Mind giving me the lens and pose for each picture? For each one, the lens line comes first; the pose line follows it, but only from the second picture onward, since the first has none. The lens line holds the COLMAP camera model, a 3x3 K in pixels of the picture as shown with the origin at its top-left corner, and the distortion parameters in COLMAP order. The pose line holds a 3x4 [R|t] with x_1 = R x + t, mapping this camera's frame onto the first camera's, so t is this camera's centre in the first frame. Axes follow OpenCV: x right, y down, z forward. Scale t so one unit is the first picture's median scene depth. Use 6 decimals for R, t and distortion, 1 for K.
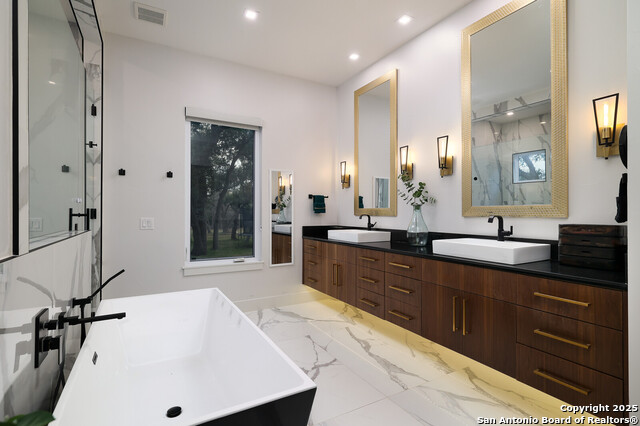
lens RADIAL K [[315.7, 0, 320.0], [0, 315.7, 213.0], [0, 0, 1]] dist [0.001225, 0.000438]
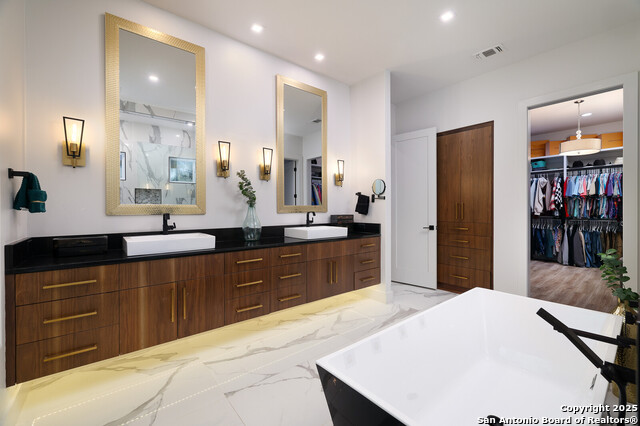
lens RADIAL K [[268.2, 0, 318.4], [0, 268.2, 210.8], [0, 0, 1]] dist [-0.001580, 0.000060]
pose [[-0.169588, -0.009650, 0.985468, -0.623437], [0.003952, 0.999937, 0.010472, -0.007200], [-0.985507, 0.005671, -0.169540, 0.894775]]
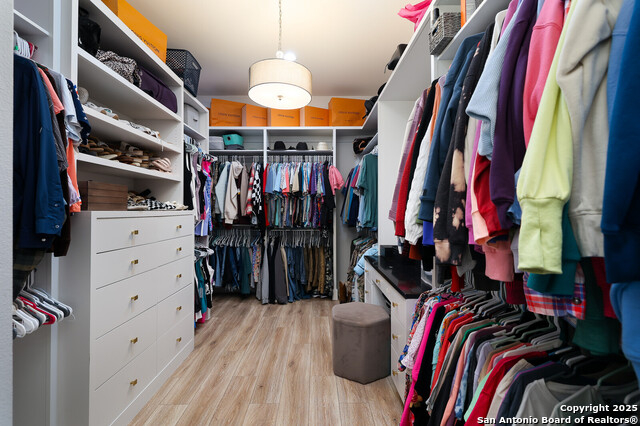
lens RADIAL K [[287.3, 0, 320.3], [0, 287.3, 211.8], [0, 0, 1]] dist [0.003408, 0.000138]
pose [[-0.881872, -0.005593, 0.471456, -0.425320], [-0.003592, 0.999980, 0.005144, -0.007067], [-0.471475, 0.002843, -0.881875, 0.623044]]
